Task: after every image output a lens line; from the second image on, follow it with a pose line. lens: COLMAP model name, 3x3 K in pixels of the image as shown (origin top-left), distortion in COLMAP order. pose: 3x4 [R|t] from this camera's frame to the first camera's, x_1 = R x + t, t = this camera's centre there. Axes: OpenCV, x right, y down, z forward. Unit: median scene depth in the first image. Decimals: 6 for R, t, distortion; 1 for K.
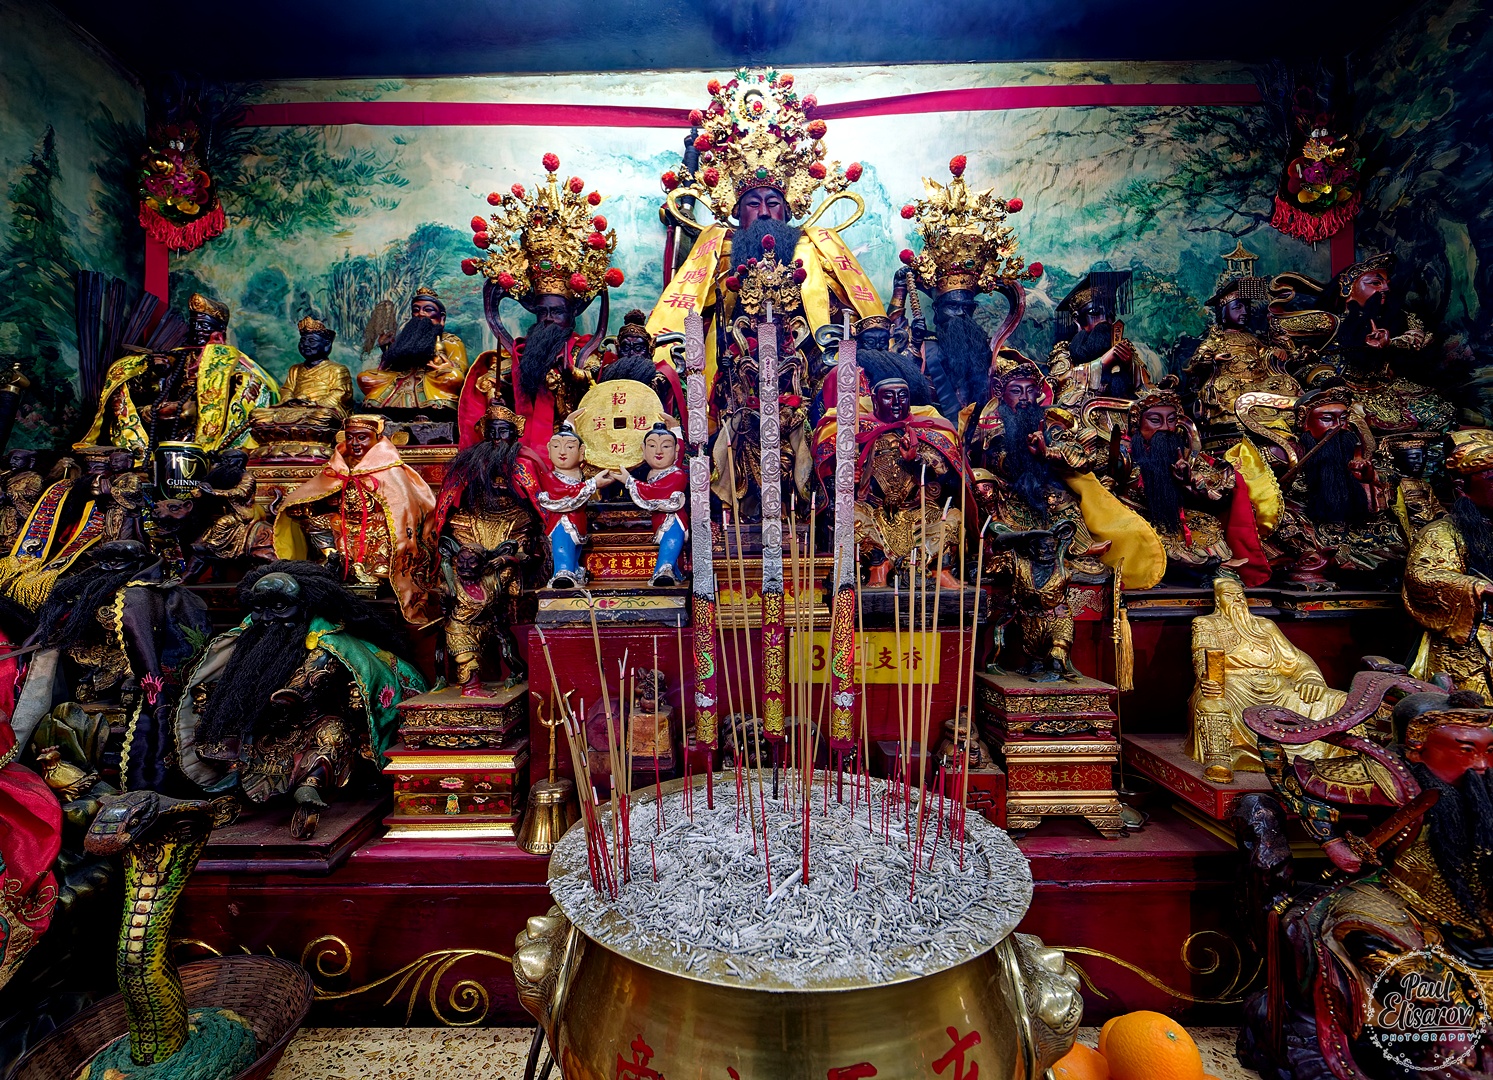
lens RADIAL K [[659.7, 0, 748.0], [0, 659.7, 539.4], [0, 0, 1]] dist [0.000520, 0.000112]
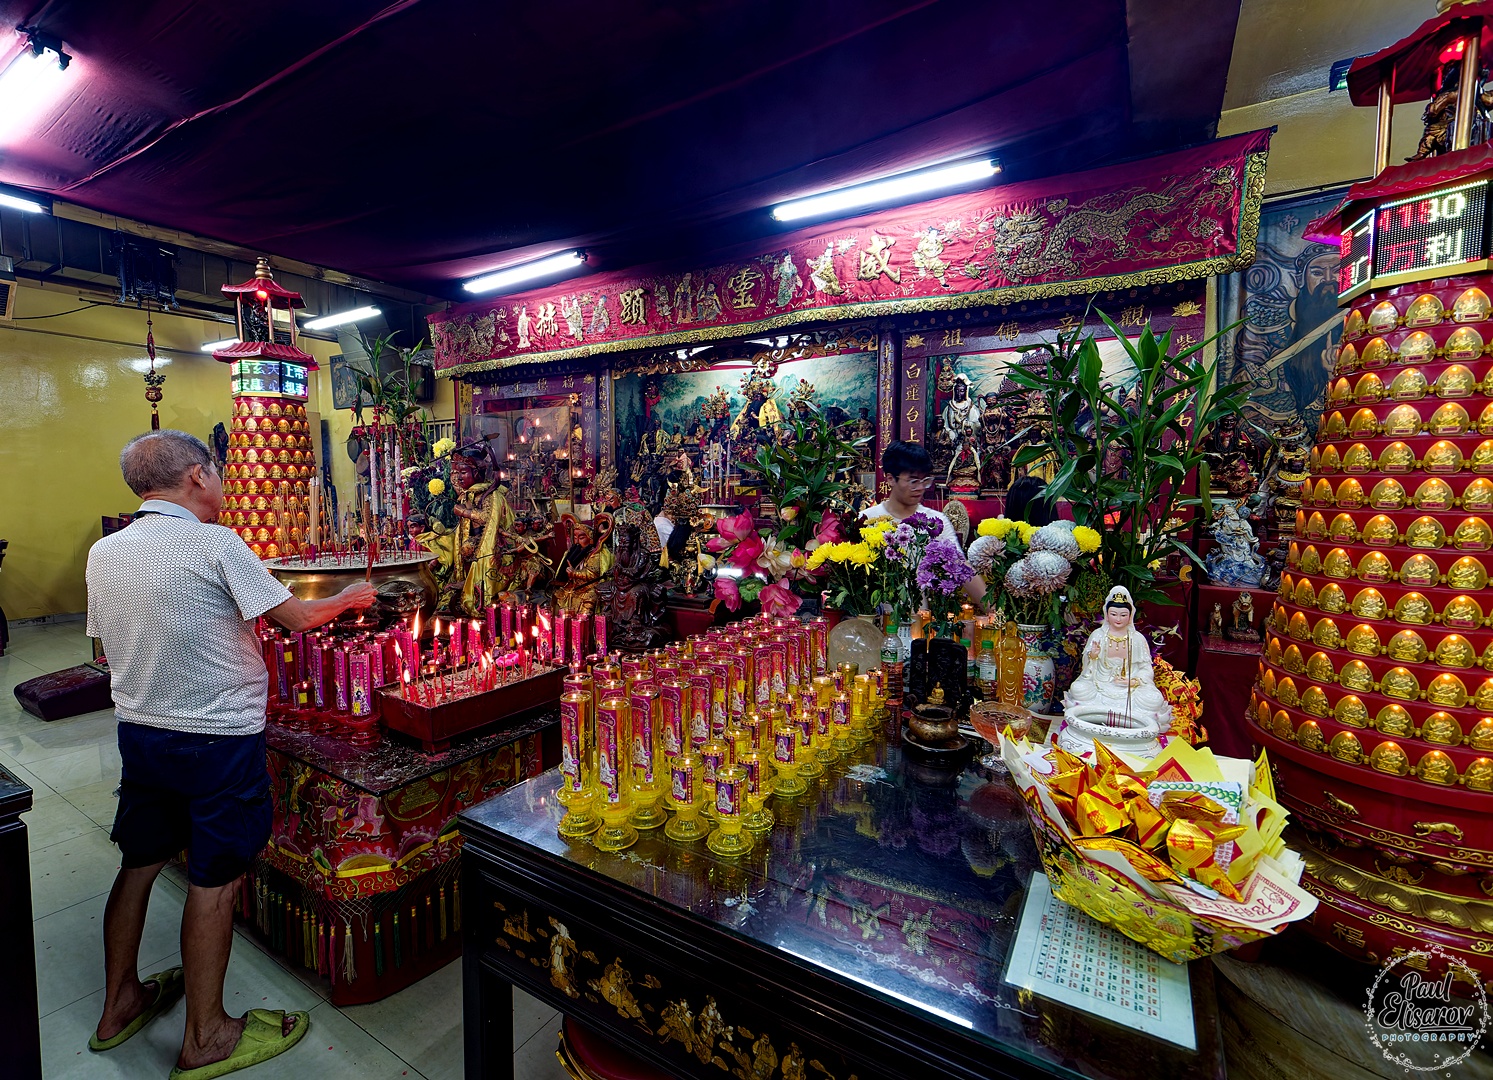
lens RADIAL K [[659.7, 0, 745.7], [0, 659.7, 533.5], [0, 0, 1]] dist [0.000520, 0.000112]
pose [[0.862679, 0.049091, -0.503364, 1.934084], [-0.008919, 0.996600, 0.081908, 0.044664], [0.505673, -0.066170, 0.860184, -2.527947]]
